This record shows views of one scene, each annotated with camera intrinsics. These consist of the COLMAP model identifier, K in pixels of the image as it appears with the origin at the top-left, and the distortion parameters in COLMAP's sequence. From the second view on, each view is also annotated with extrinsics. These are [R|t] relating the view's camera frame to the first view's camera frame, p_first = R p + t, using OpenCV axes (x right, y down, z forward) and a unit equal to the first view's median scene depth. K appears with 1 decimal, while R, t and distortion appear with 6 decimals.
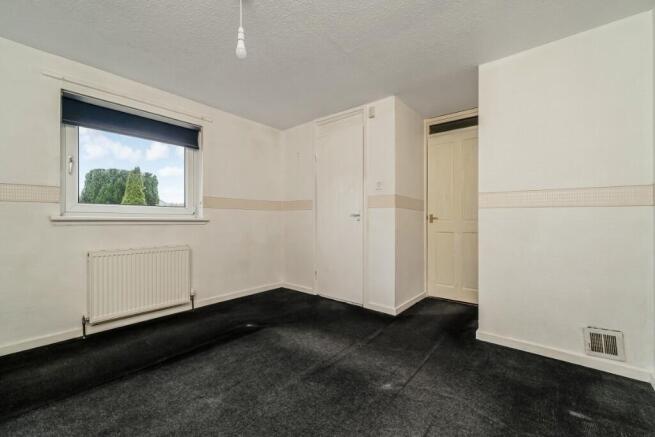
lens RADIAL K [[265.2, 0, 327.5], [0, 265.2, 218.5], [0, 0, 1]] dist [0.000307, 0.000083]
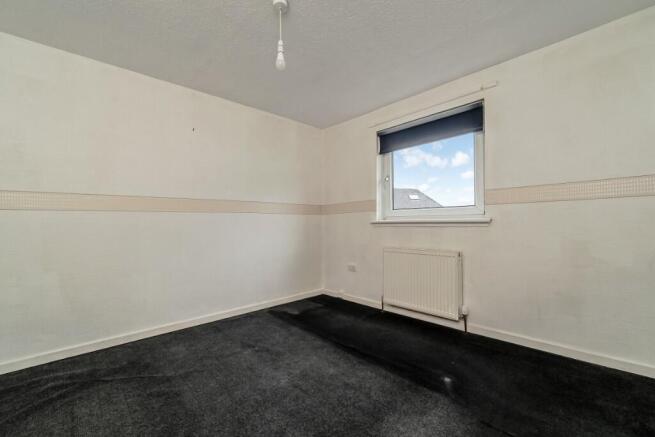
lens RADIAL K [[274.3, 0, 327.3], [0, 274.3, 212.5], [0, 0, 1]] dist [-0.001413, -0.000109]
pose [[-0.113831, -0.046728, -0.992401, 0.479375], [0.017877, 0.998635, -0.049072, 0.018255], [0.993339, -0.023327, -0.112841, 0.872266]]
